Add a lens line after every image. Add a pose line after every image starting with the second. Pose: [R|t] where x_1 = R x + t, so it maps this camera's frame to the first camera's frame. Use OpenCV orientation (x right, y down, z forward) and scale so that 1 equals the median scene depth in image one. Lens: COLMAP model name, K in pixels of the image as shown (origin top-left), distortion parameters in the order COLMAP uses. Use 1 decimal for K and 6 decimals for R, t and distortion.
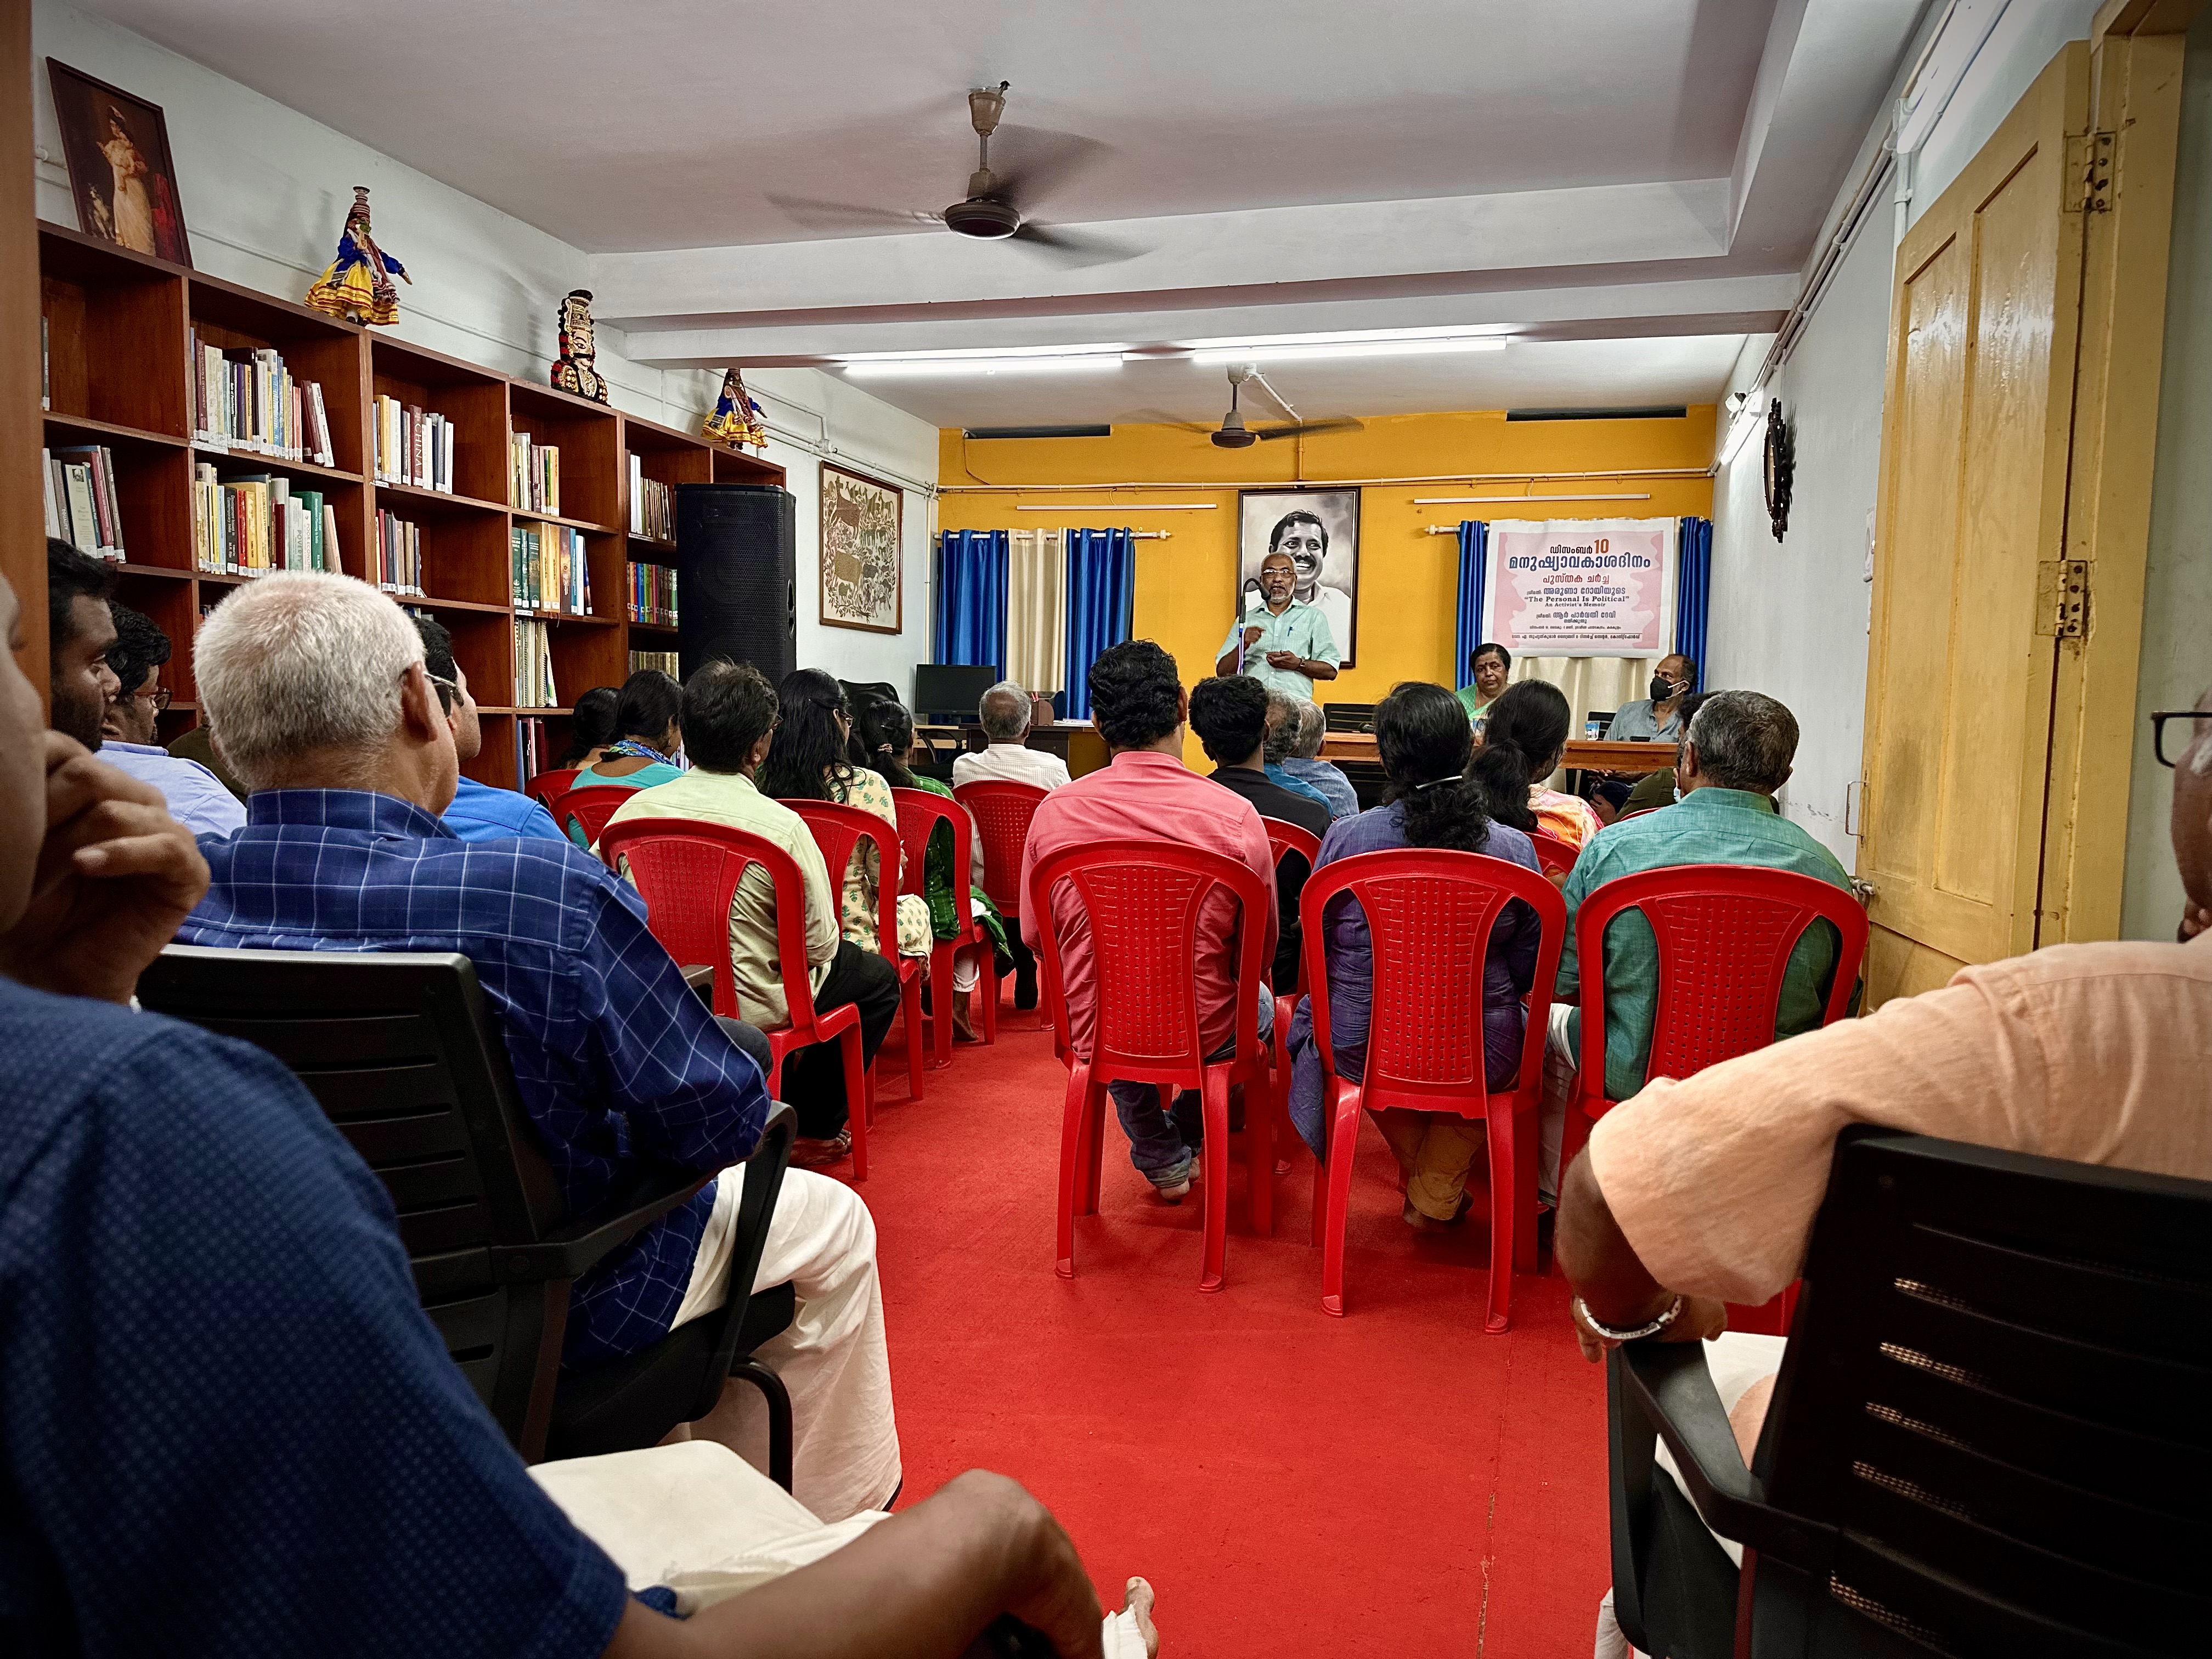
lens RADIAL K [[1551.4, 0, 1100.1], [0, 1551.4, 850.8], [0, 0, 1]] dist [0.119550, -0.128792]
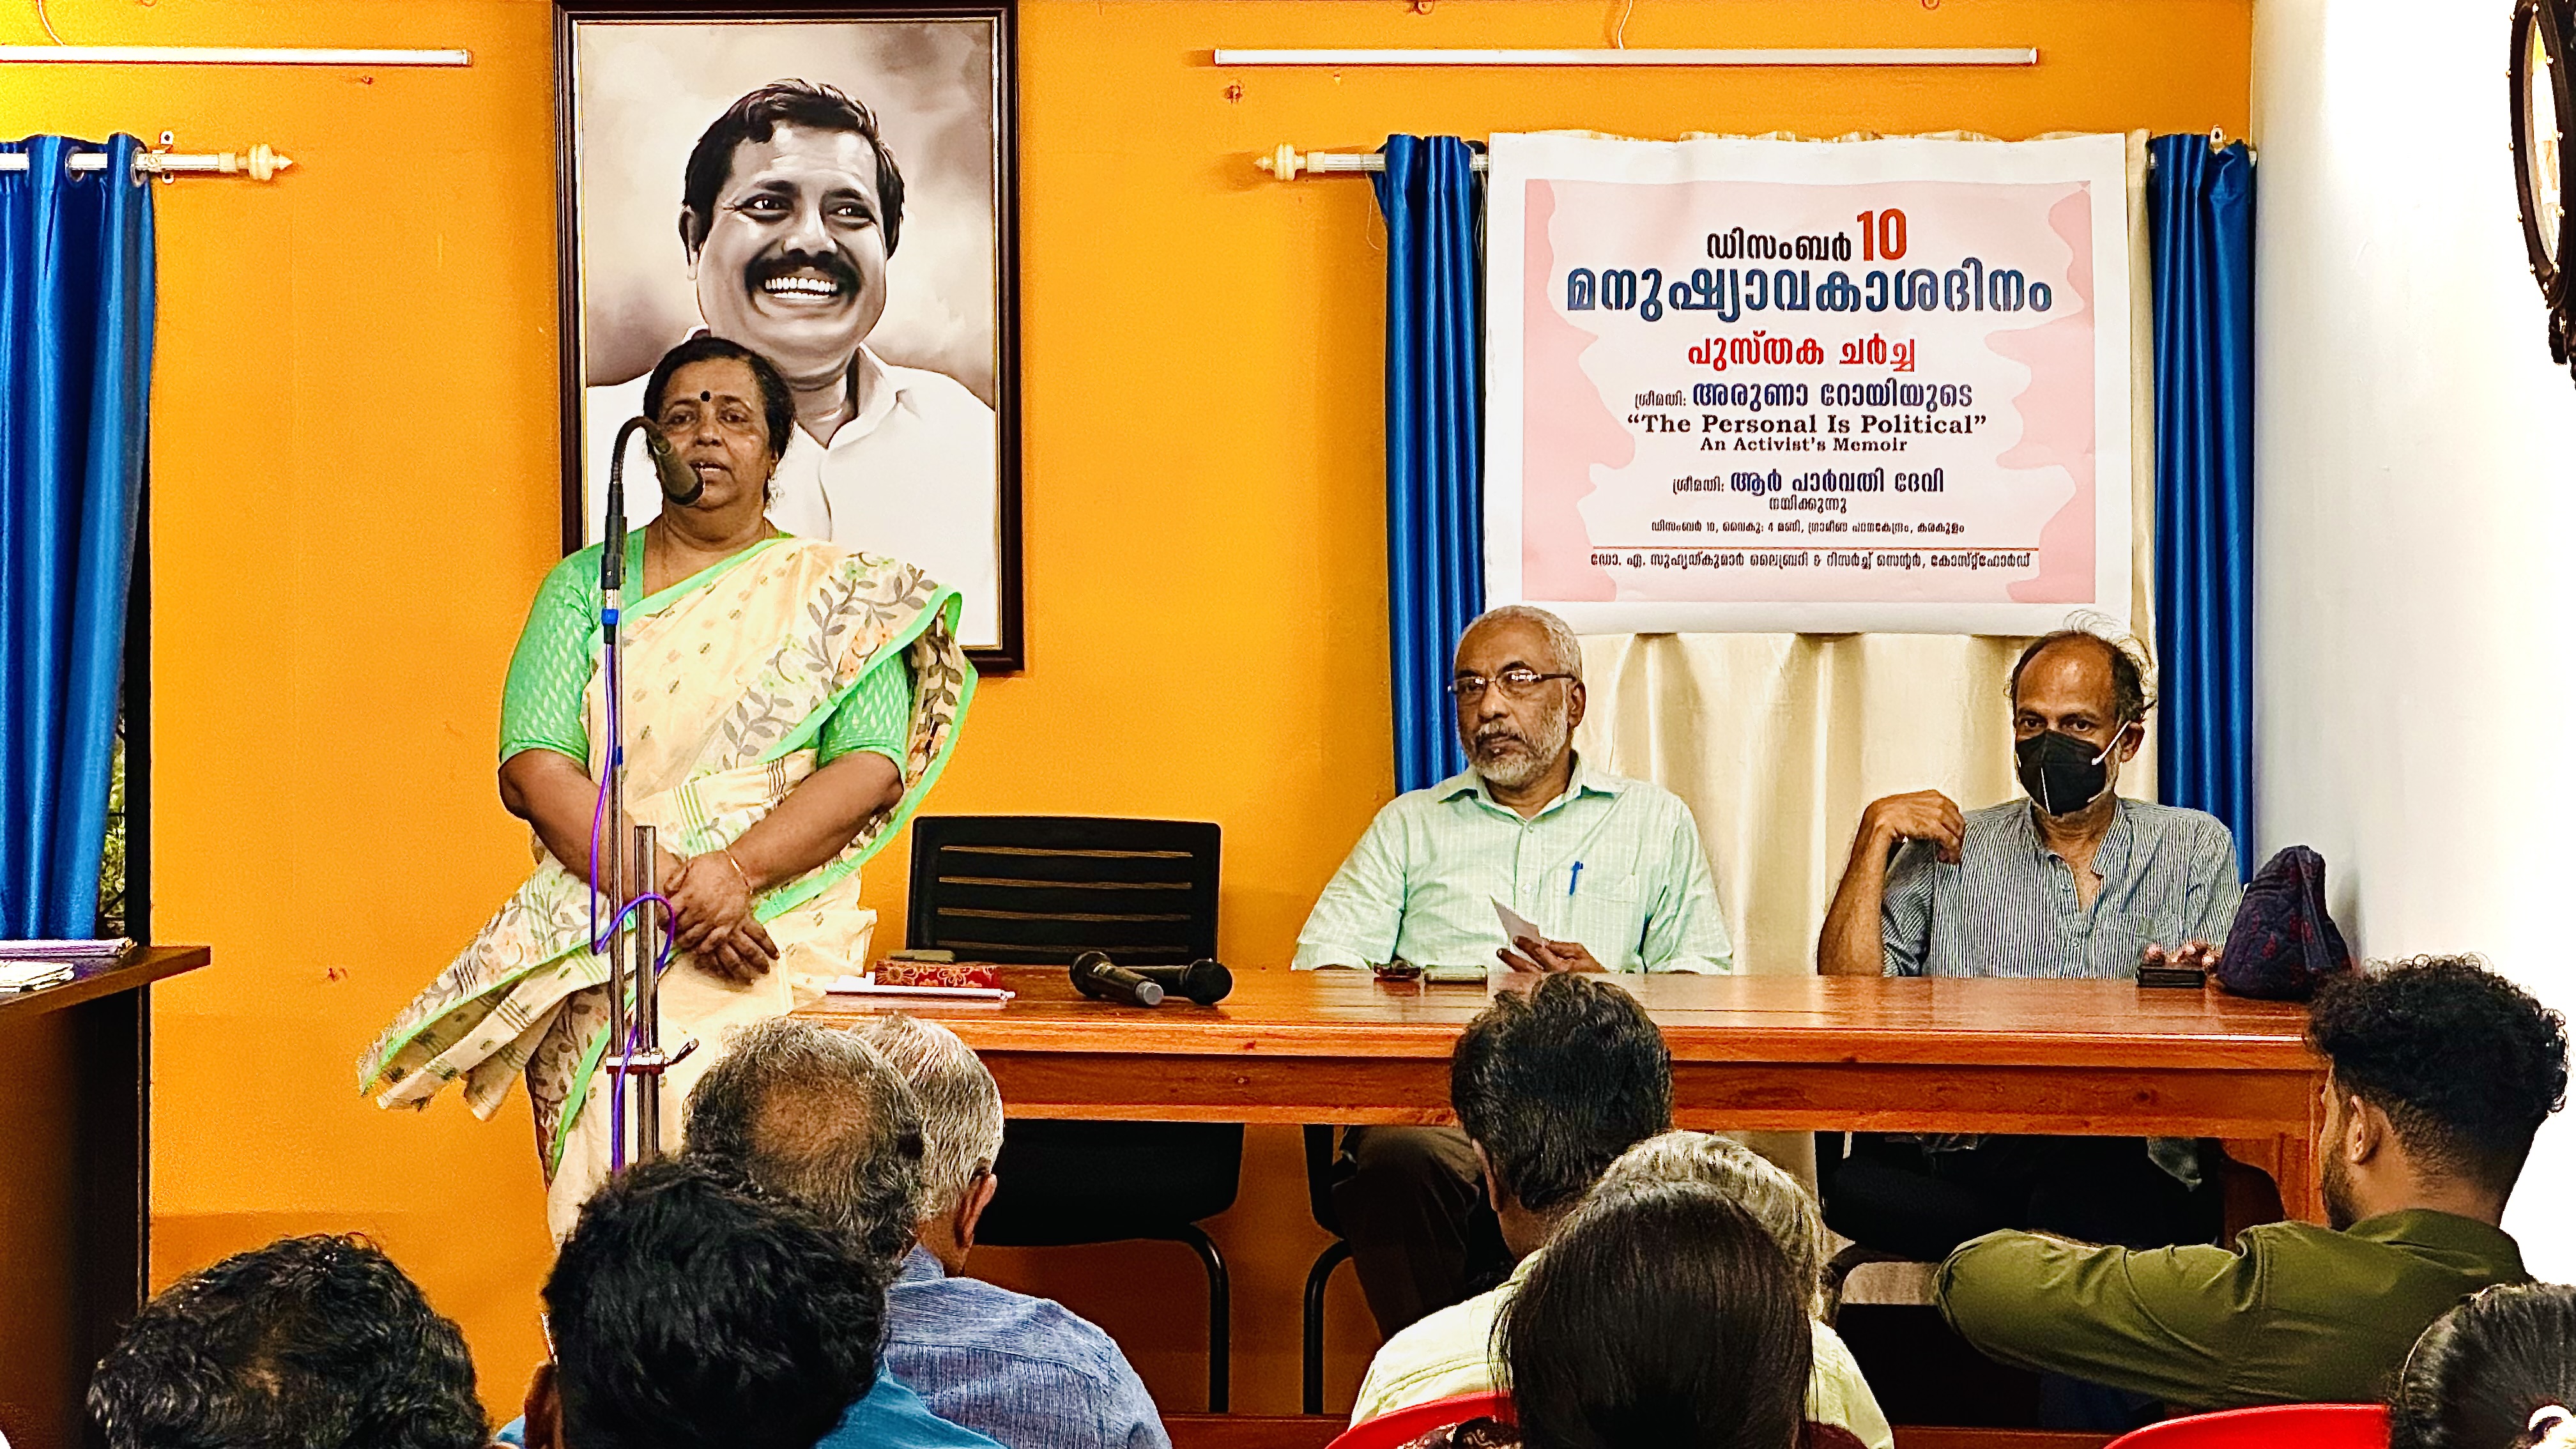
lens RADIAL K [[5791.5, 0, 1354.1], [0, 5791.5, 621.8], [0, 0, 1]] dist [0.152793, 0.000000]
pose [[0.971730, -0.023396, 0.234932, -0.015622], [0.039624, 0.997125, -0.064593, -0.079054], [-0.232745, 0.072076, 0.969863, 0.047447]]
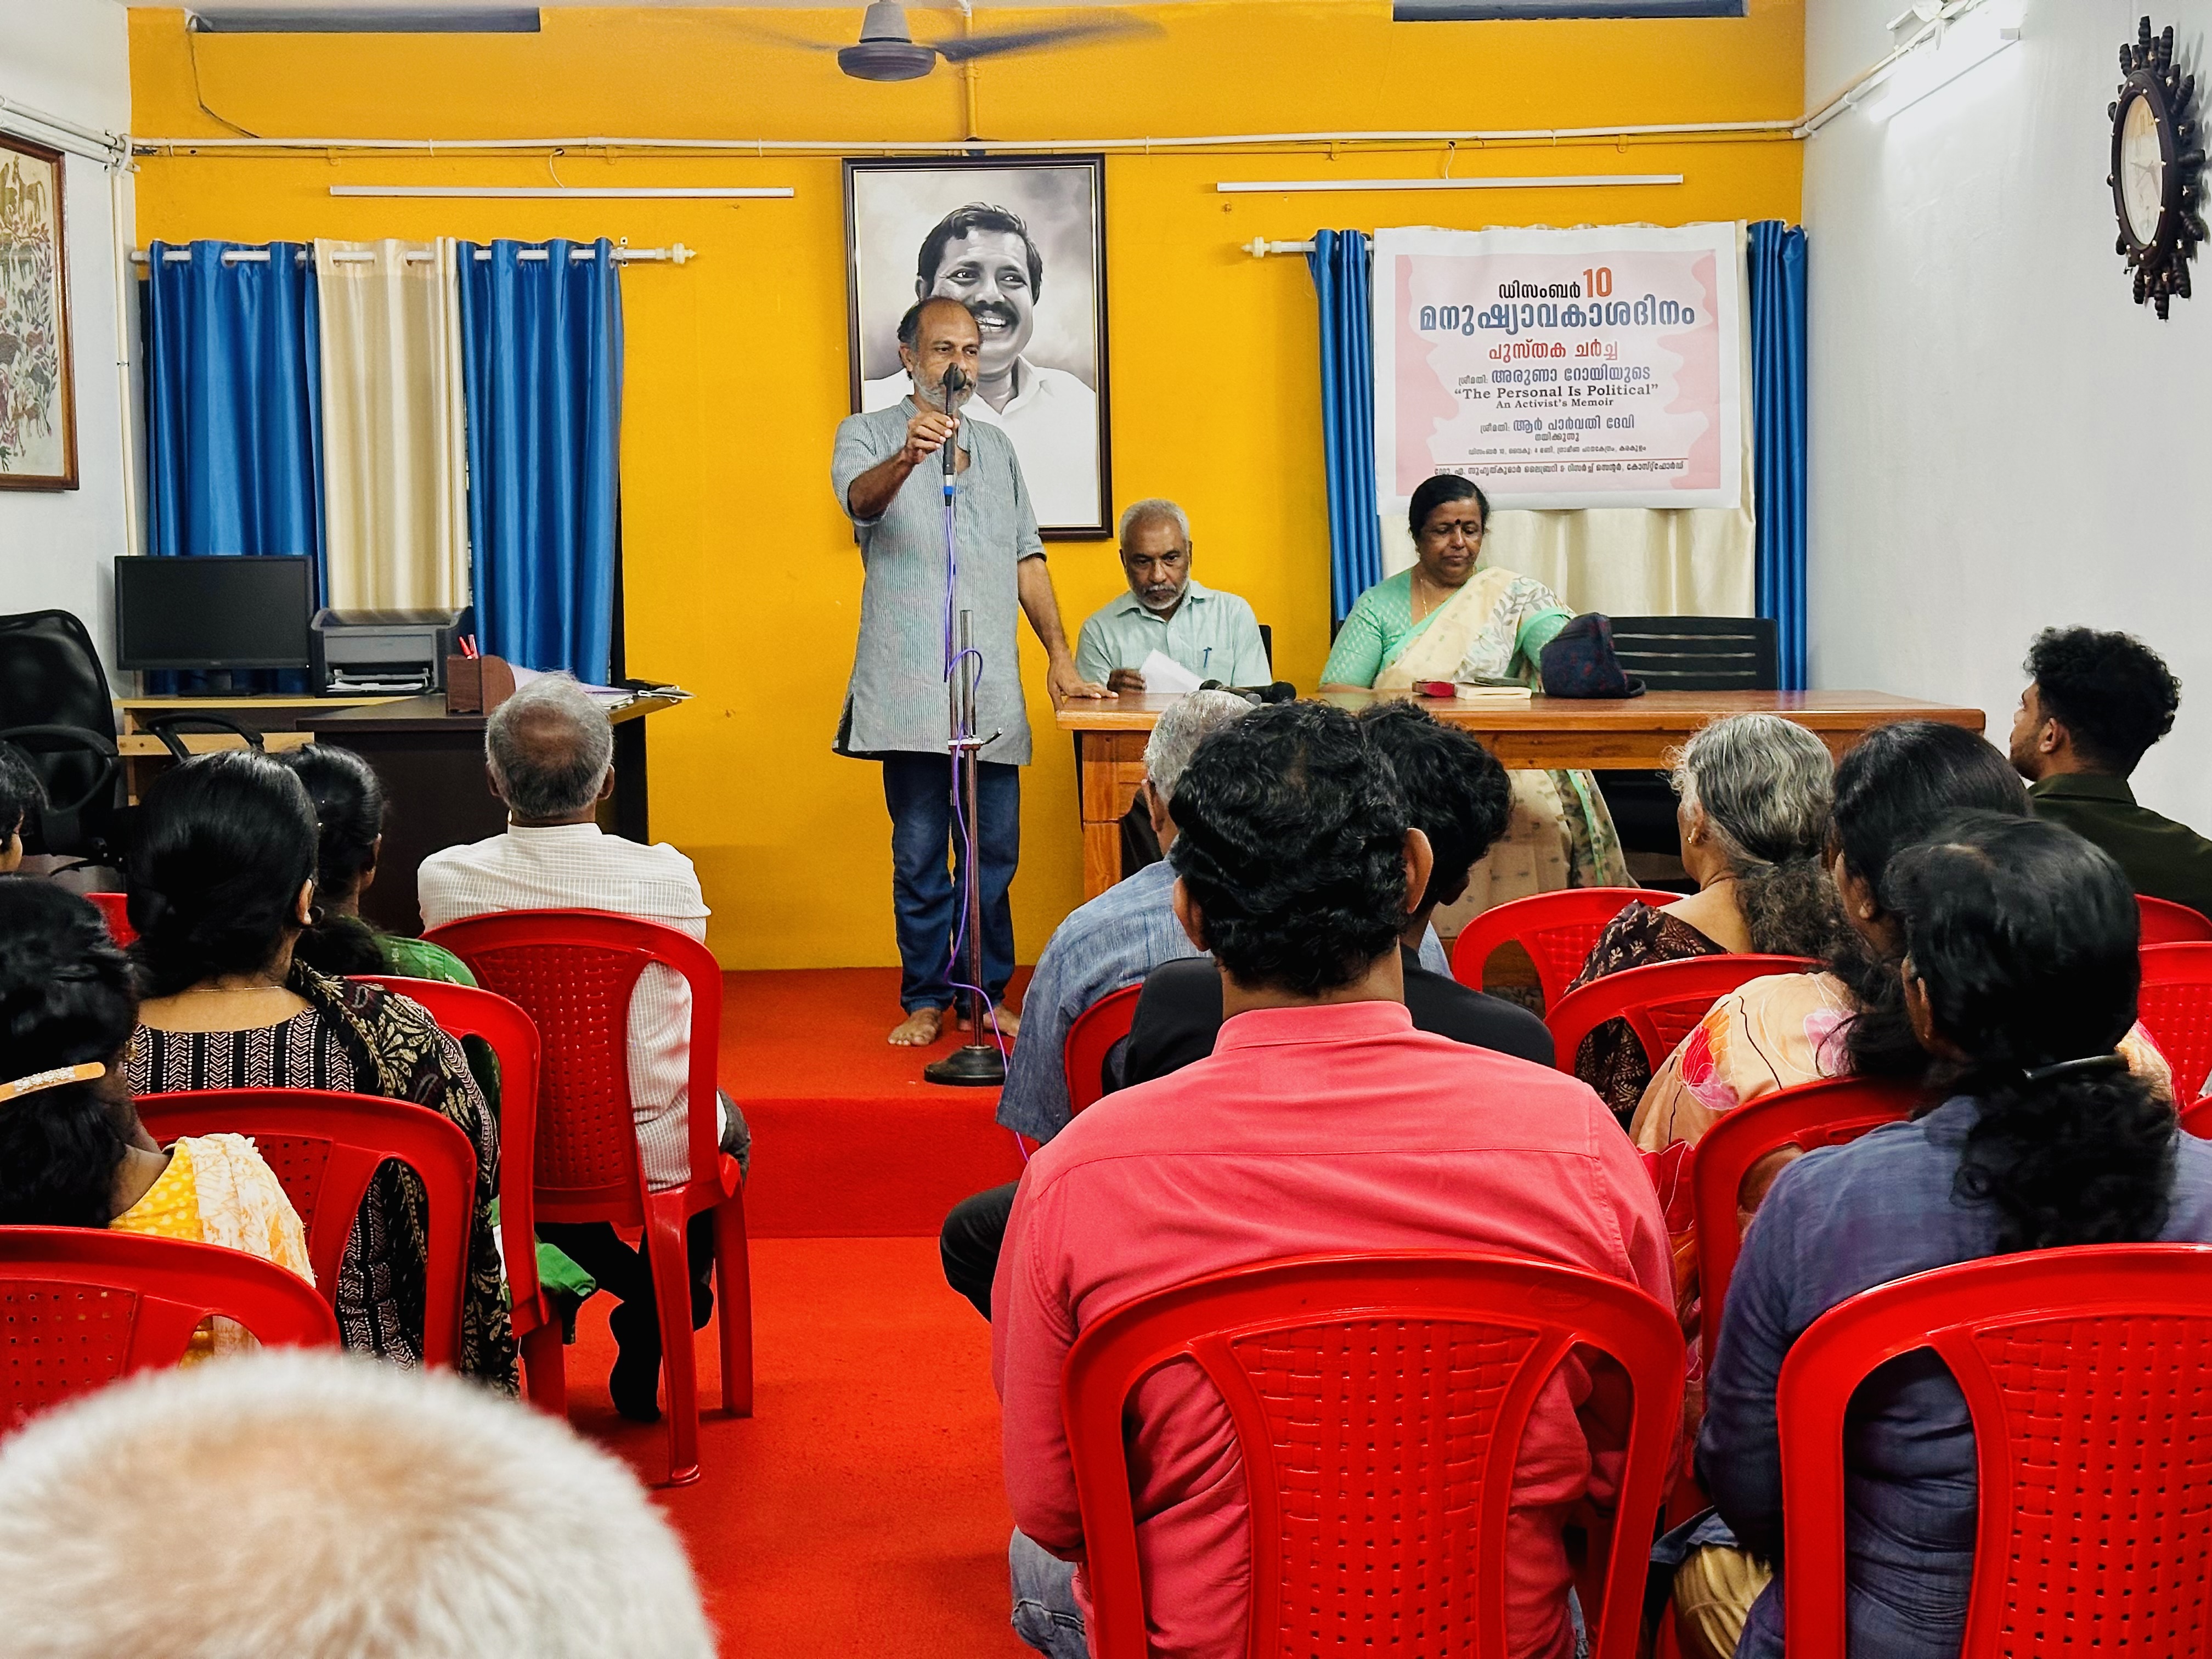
lens RADIAL K [[3101.0, 0, 1107.1], [0, 3101.0, 839.2], [0, 0, 1]] dist [0.125507, 0.000000]
pose [[0.966209, -0.056892, 0.251404, -0.102775], [0.054358, 0.998376, 0.017017, -0.056759], [-0.251964, -0.002776, 0.967733, 0.122893]]
